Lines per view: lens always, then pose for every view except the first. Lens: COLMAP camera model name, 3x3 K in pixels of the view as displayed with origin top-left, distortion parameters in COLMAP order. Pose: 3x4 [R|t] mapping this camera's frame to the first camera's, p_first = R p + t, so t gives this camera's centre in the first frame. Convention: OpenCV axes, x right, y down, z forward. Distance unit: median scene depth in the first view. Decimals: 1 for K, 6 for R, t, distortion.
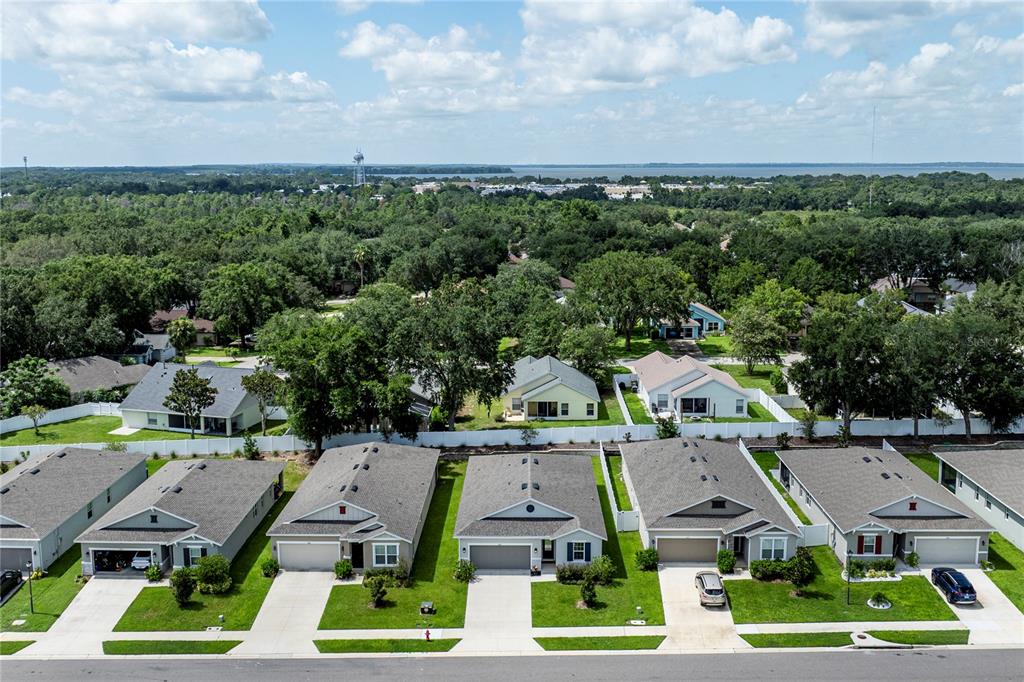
lens RADIAL K [[1009.3, 0, 545.3], [0, 1009.3, 339.4], [0, 0, 1]] dist [-0.000415, -0.003657]
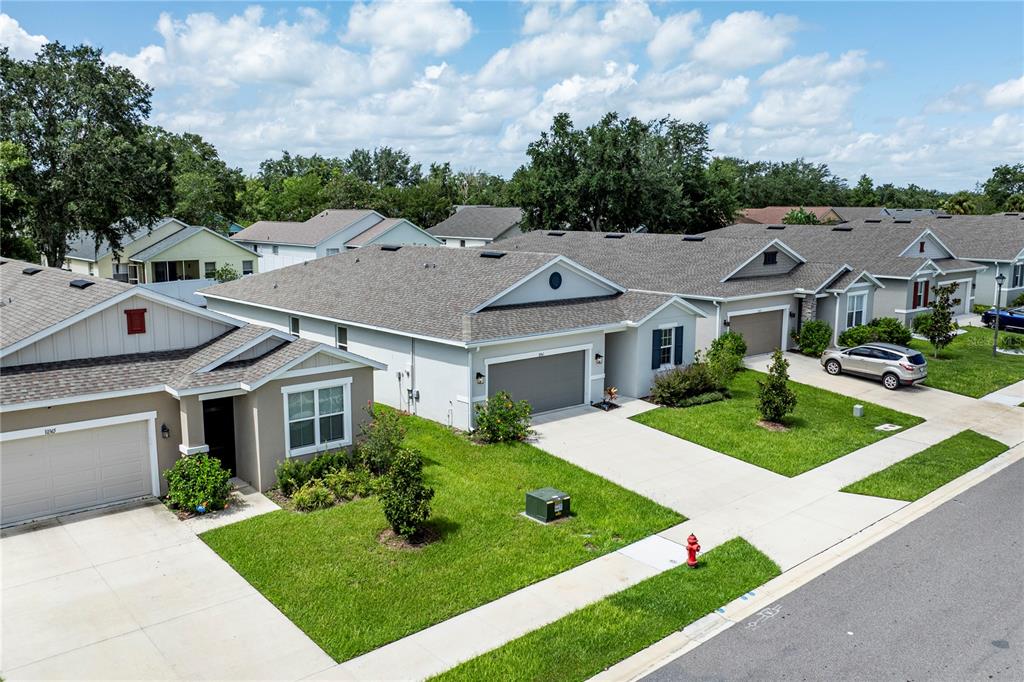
lens RADIAL K [[852.7, 0, 529.3], [0, 852.7, 340.5], [0, 0, 1]] dist [-0.025025, -0.009167]
pose [[0.735143, -0.100934, 0.670355, -0.301006], [0.109393, 0.993557, 0.029632, 0.186368], [-0.669027, 0.051549, 0.741448, 0.729403]]
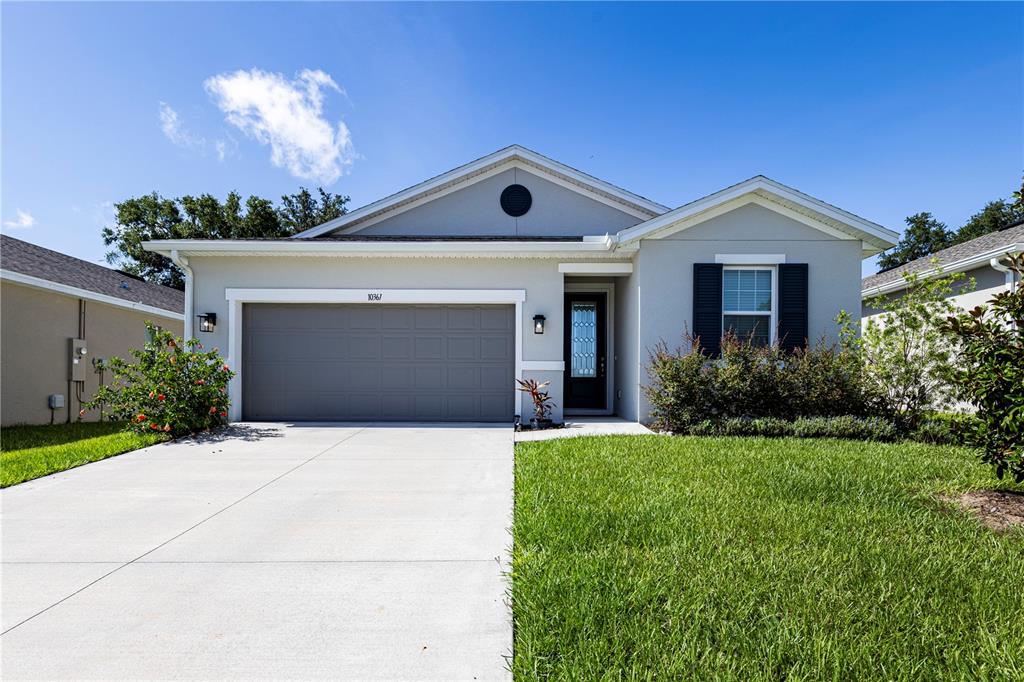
lens RADIAL K [[535.7, 0, 527.4], [0, 535.7, 400.0], [0, 0, 1]] dist [-0.004813, -0.000296]
pose [[0.999986, 0.000954, -0.005109, -0.011348], [-0.001816, 0.985200, -0.171396, 0.246497], [0.004869, 0.171403, 0.985189, 0.893397]]
